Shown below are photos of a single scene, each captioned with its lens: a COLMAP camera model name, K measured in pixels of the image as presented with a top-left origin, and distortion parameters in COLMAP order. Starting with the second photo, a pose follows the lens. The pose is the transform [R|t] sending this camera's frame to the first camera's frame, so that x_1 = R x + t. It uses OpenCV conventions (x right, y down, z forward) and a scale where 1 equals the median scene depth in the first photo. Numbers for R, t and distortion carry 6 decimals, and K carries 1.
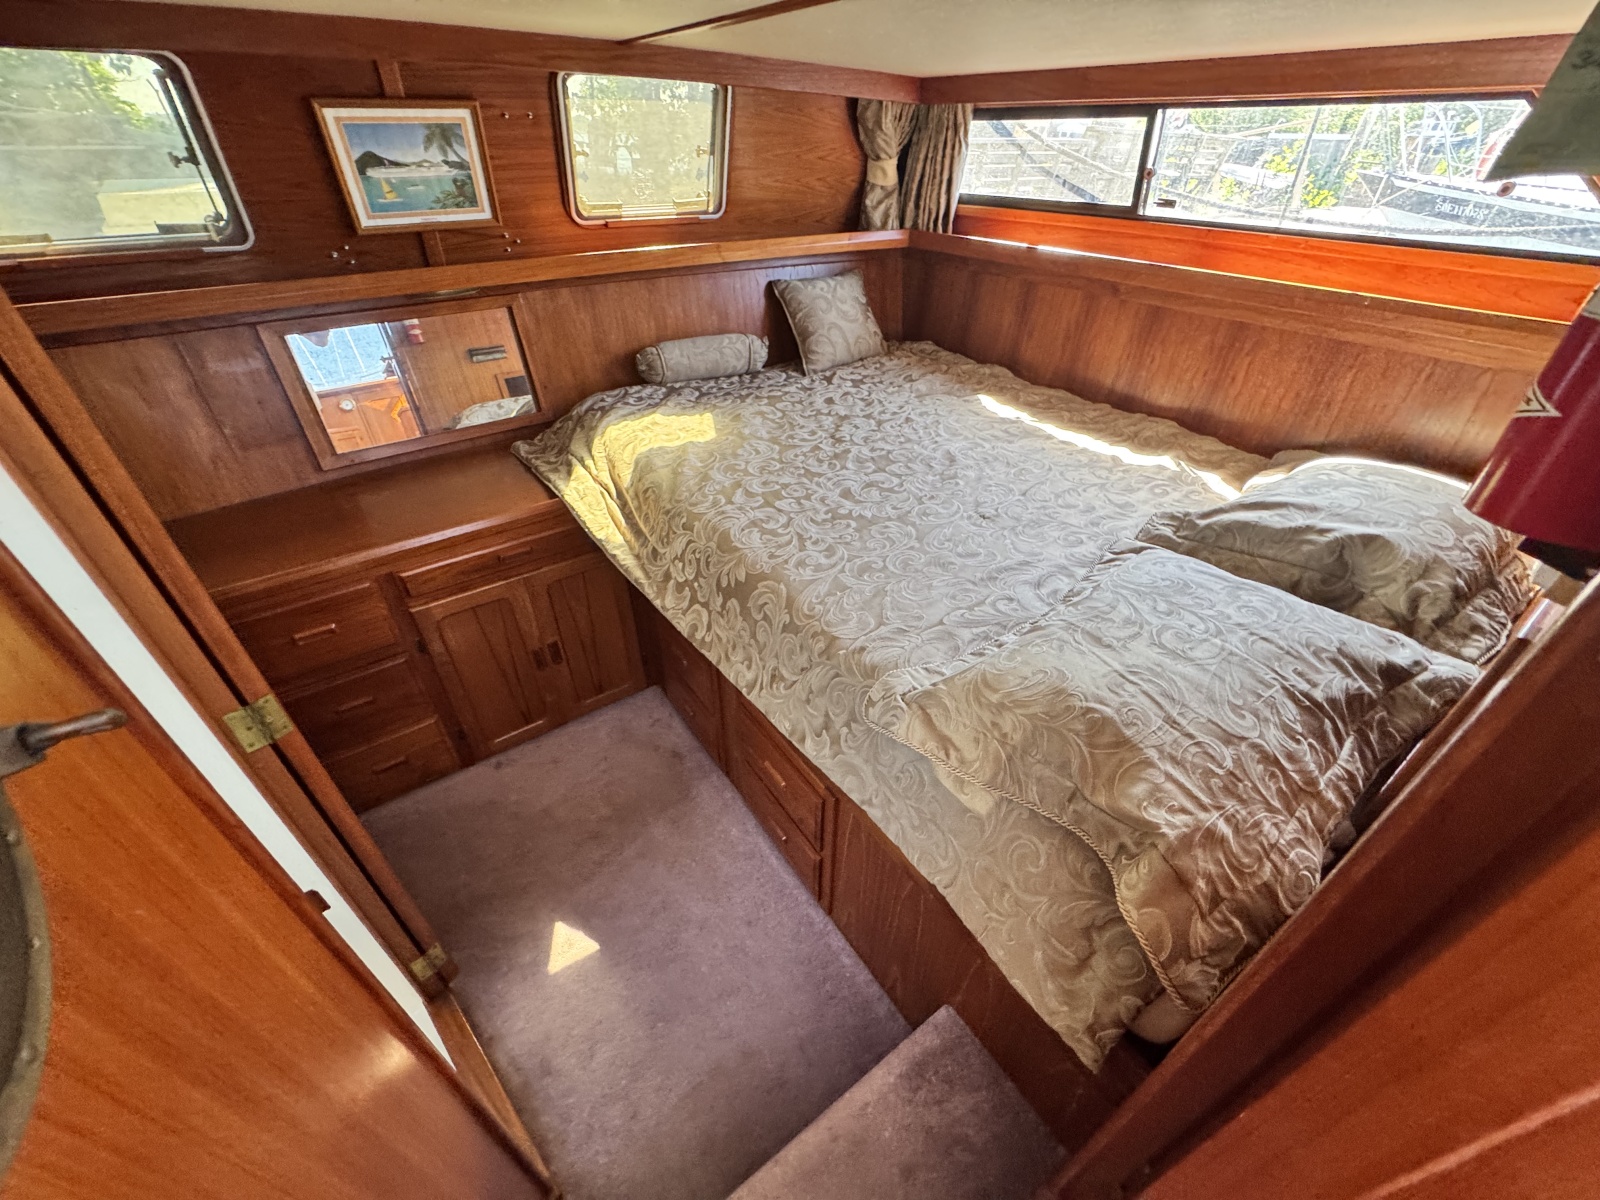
lens RADIAL K [[641.0, 0, 802.2], [0, 641.0, 604.7], [0, 0, 1]] dist [-0.002933, 0.000551]
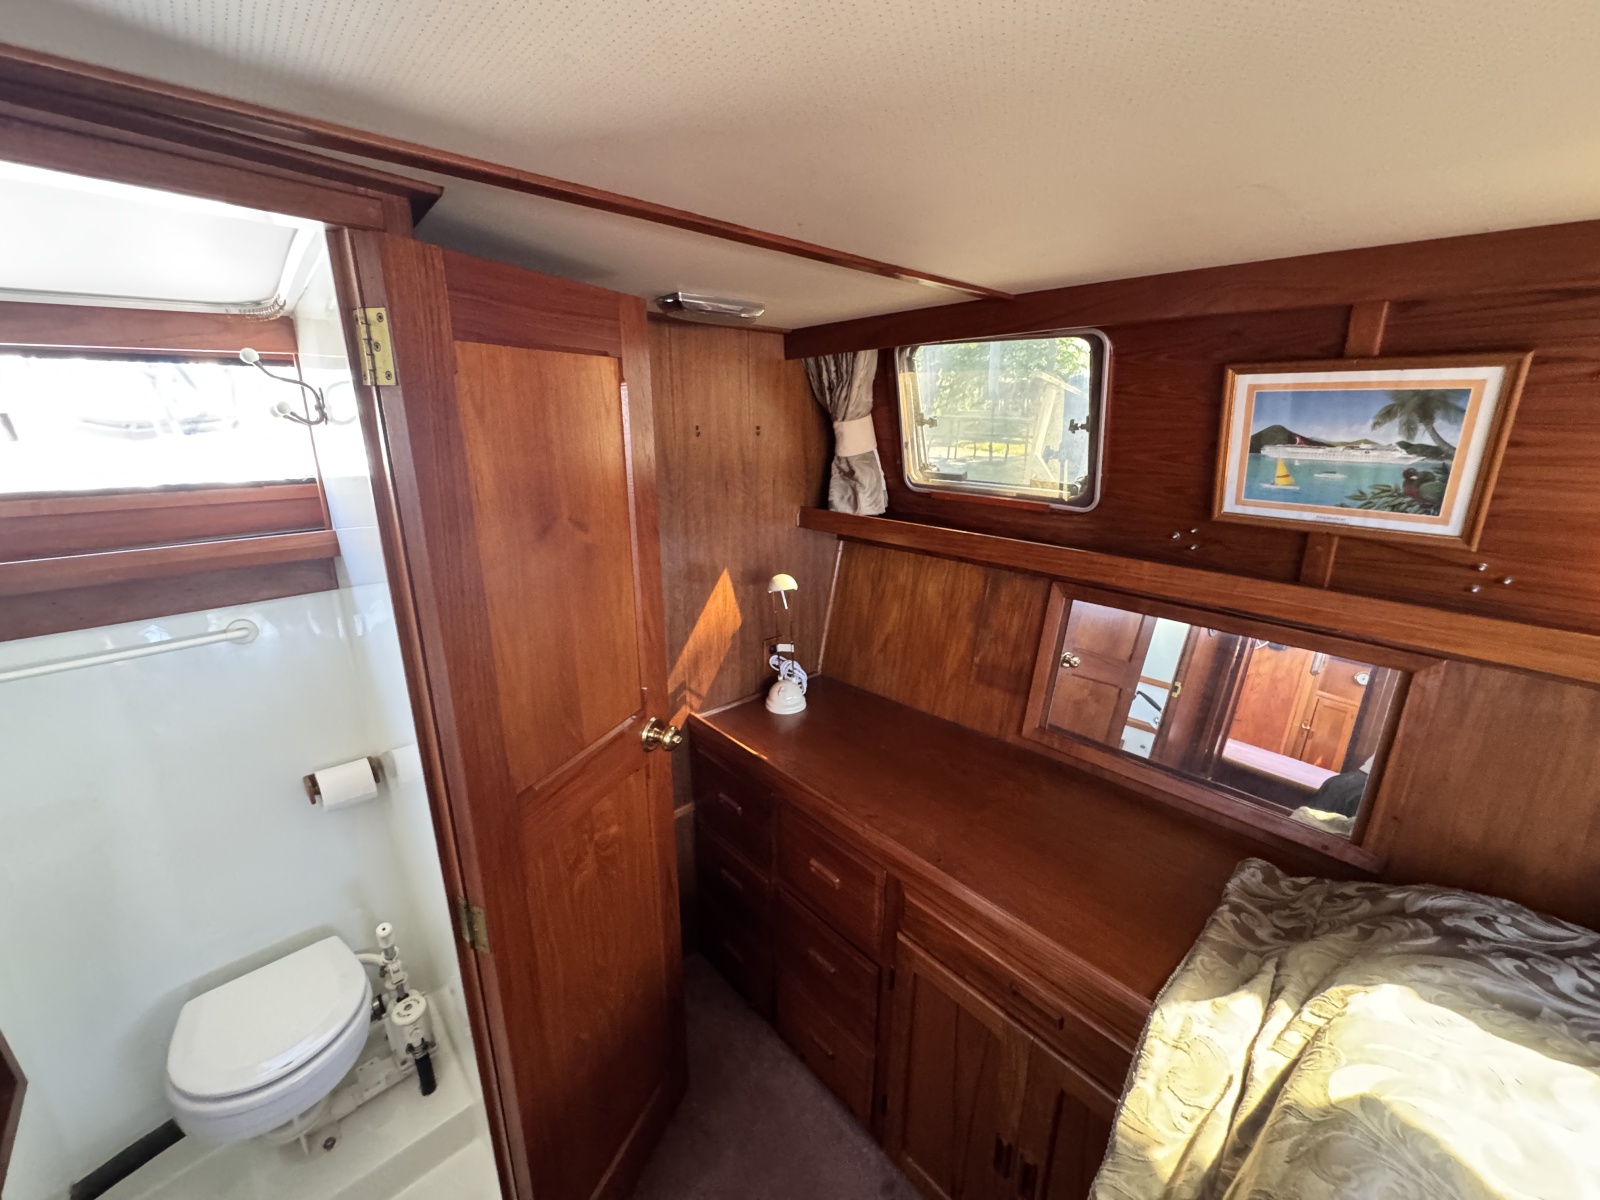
lens RADIAL K [[641.0, 0, 798.2], [0, 641.0, 597.0], [0, 0, 1]] dist [-0.002933, 0.000551]
pose [[0.126743, 0.279465, -0.951754, -0.025325], [-0.600158, 0.785549, 0.150740, -0.331732], [0.789776, 0.552097, 0.267286, 0.473179]]
